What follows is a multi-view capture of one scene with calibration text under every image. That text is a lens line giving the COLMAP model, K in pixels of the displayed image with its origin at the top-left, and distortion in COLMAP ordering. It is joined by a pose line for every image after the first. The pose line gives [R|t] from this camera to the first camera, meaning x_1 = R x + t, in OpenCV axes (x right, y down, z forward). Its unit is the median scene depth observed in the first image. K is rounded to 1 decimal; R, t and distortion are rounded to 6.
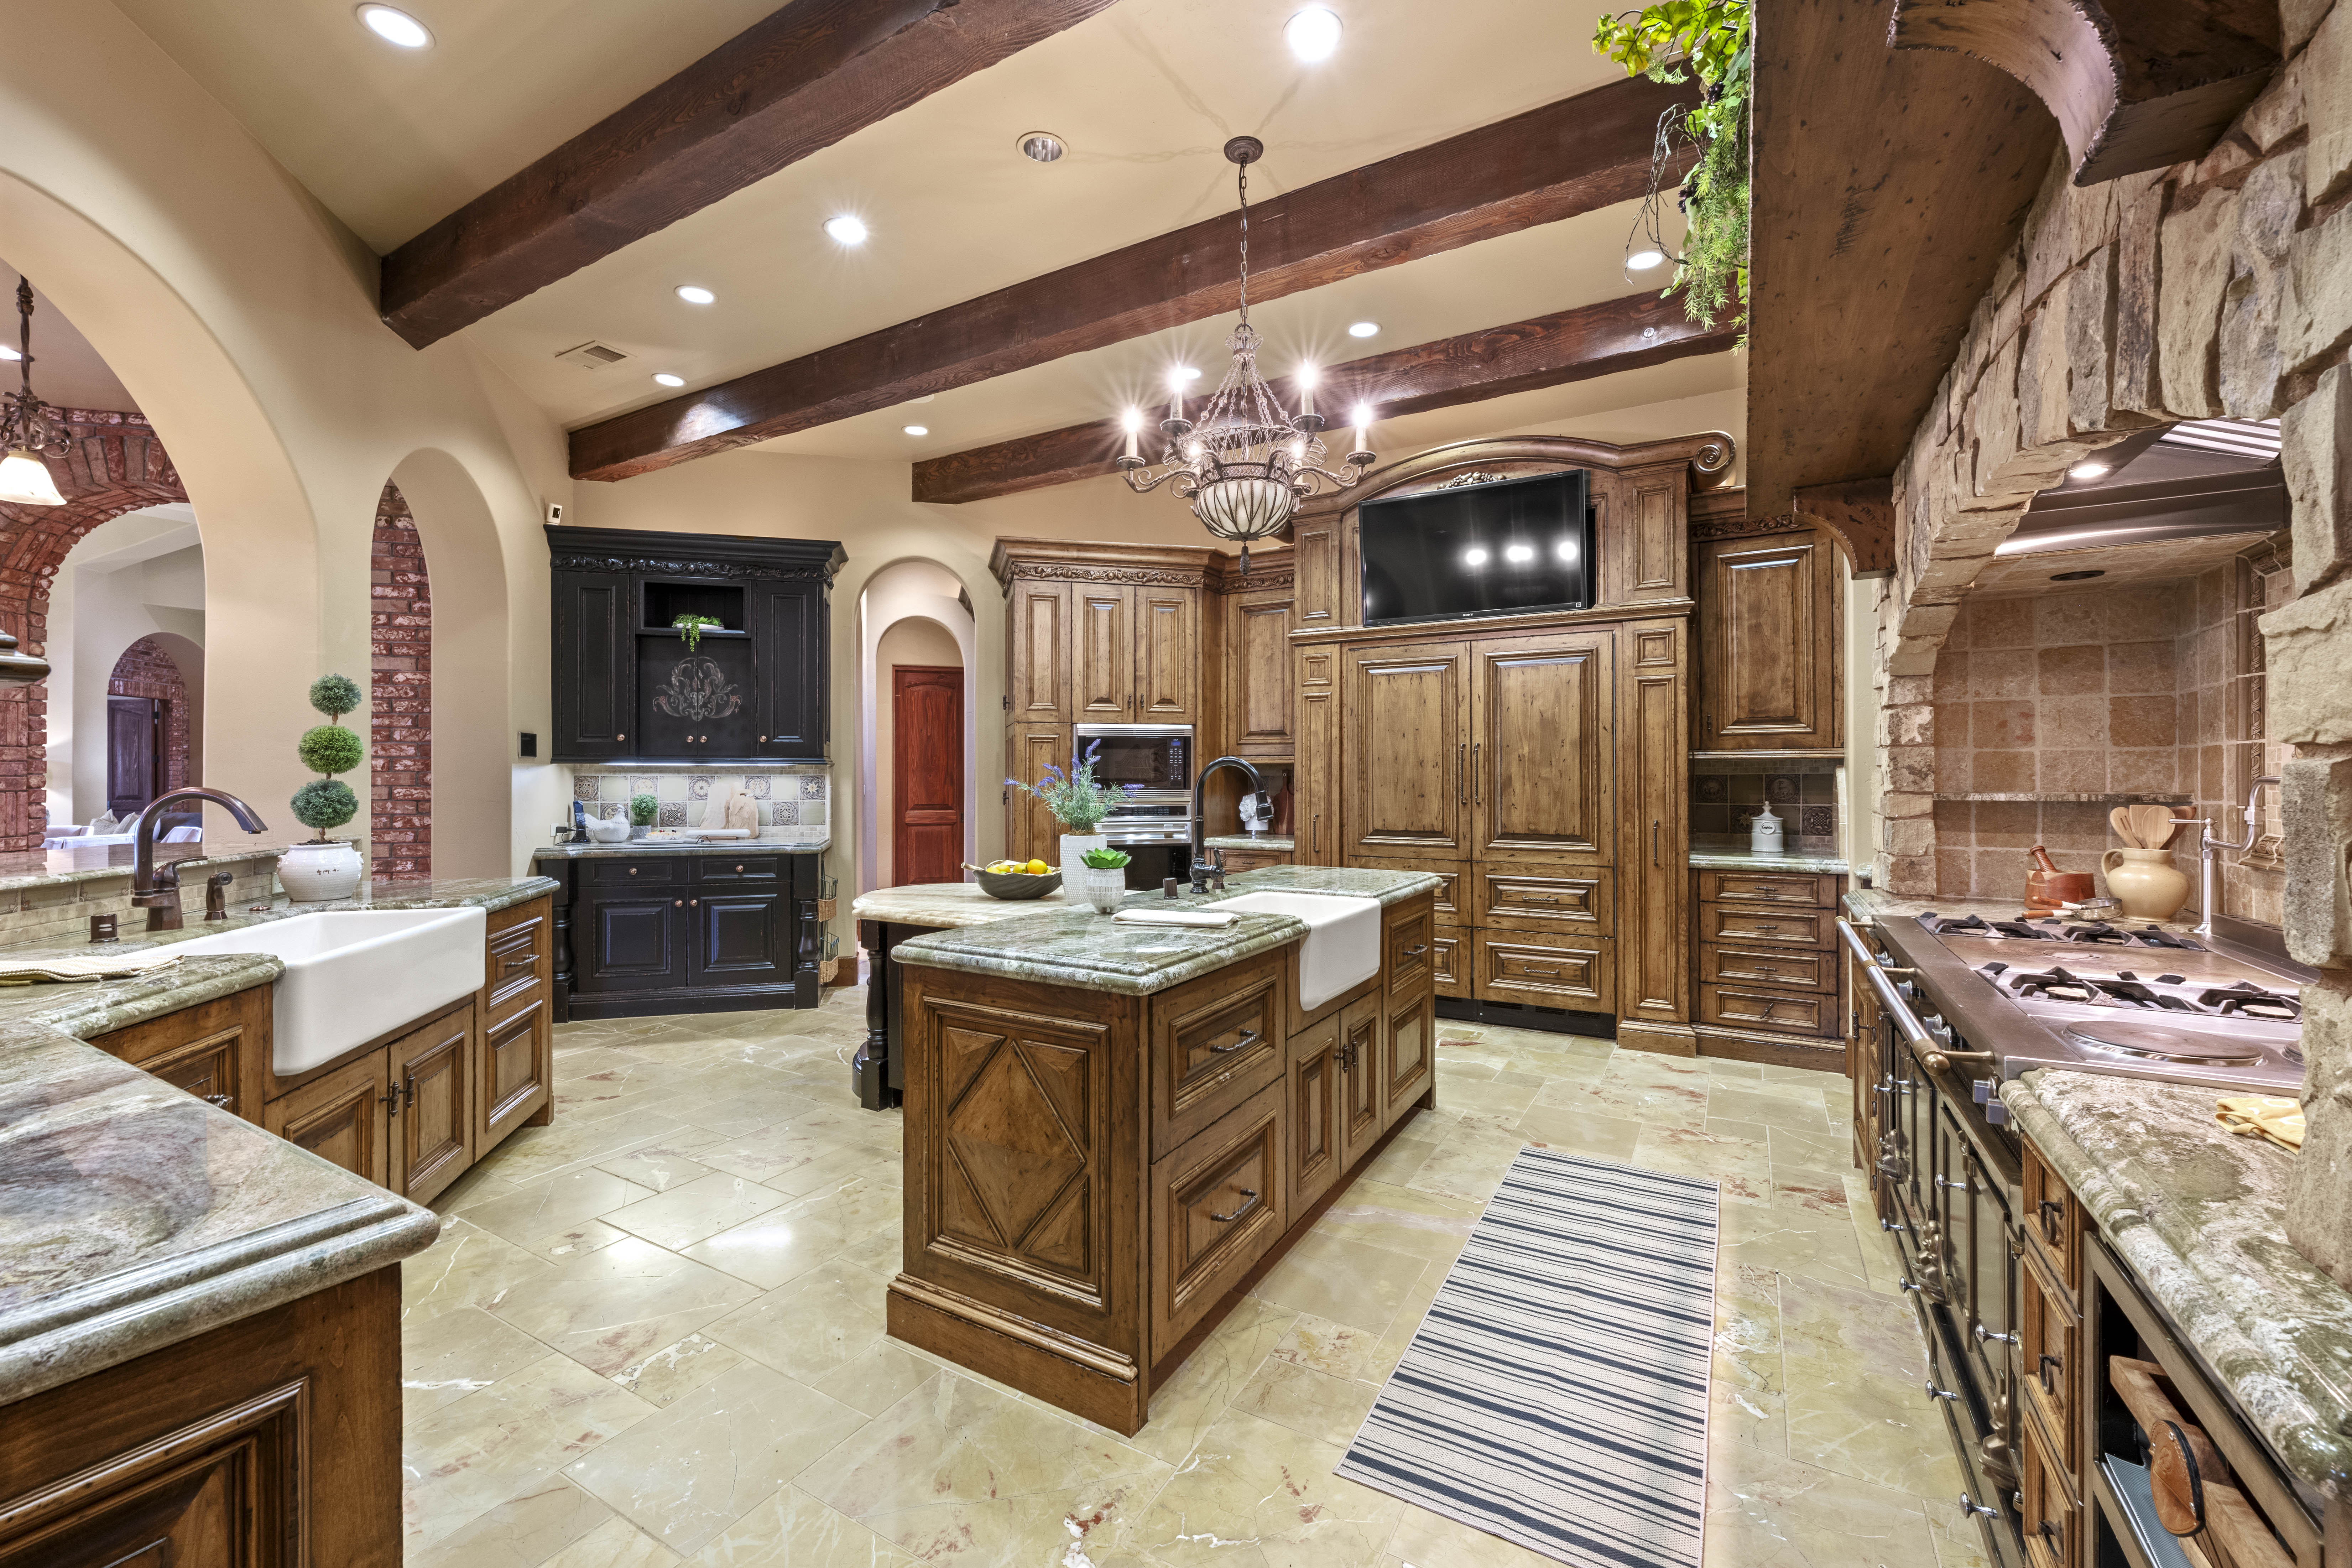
lens RADIAL K [[955.4, 0, 1180.7], [0, 955.4, 774.5], [0, 0, 1]] dist [-0.000735, 0.000090]
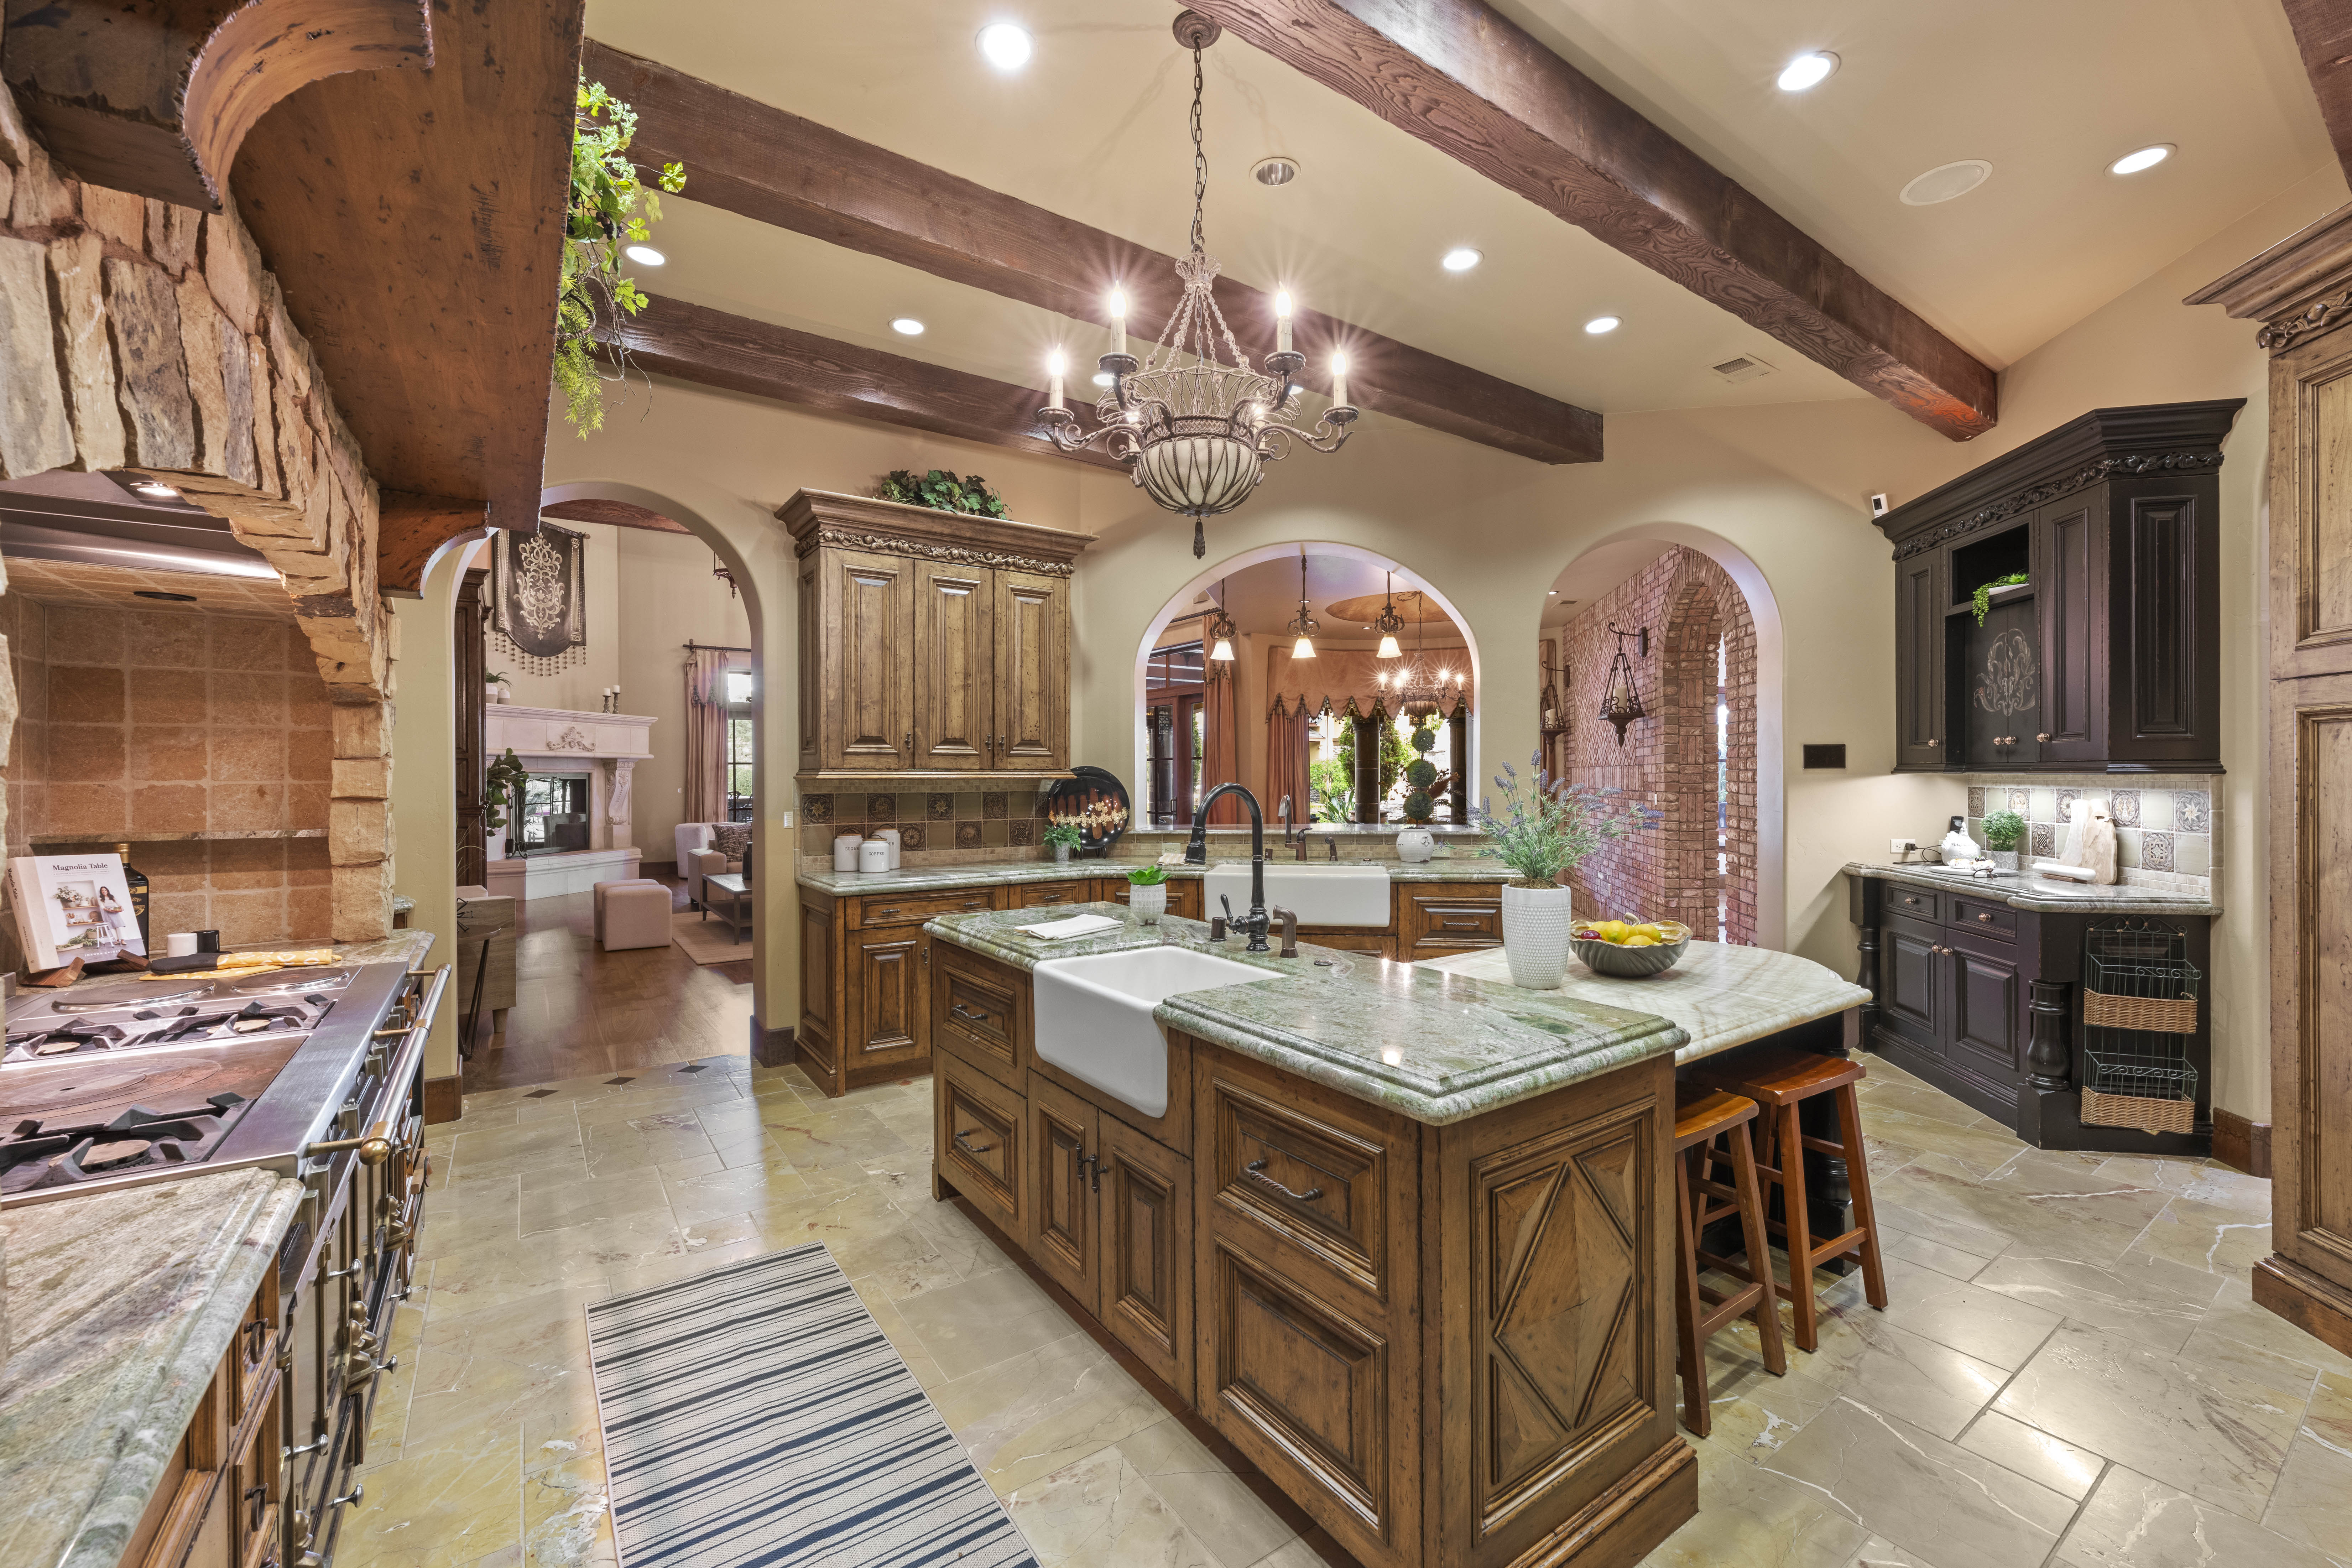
lens RADIAL K [[955.4, 0, 1181.8], [0, 955.4, 779.5], [0, 0, 1]] dist [-0.000735, 0.000090]
pose [[-0.417586, 0.006456, -0.908615, 0.519857], [0.006366, 0.999971, 0.004180, -0.016035], [0.908615, -0.004039, -0.417615, 0.851490]]
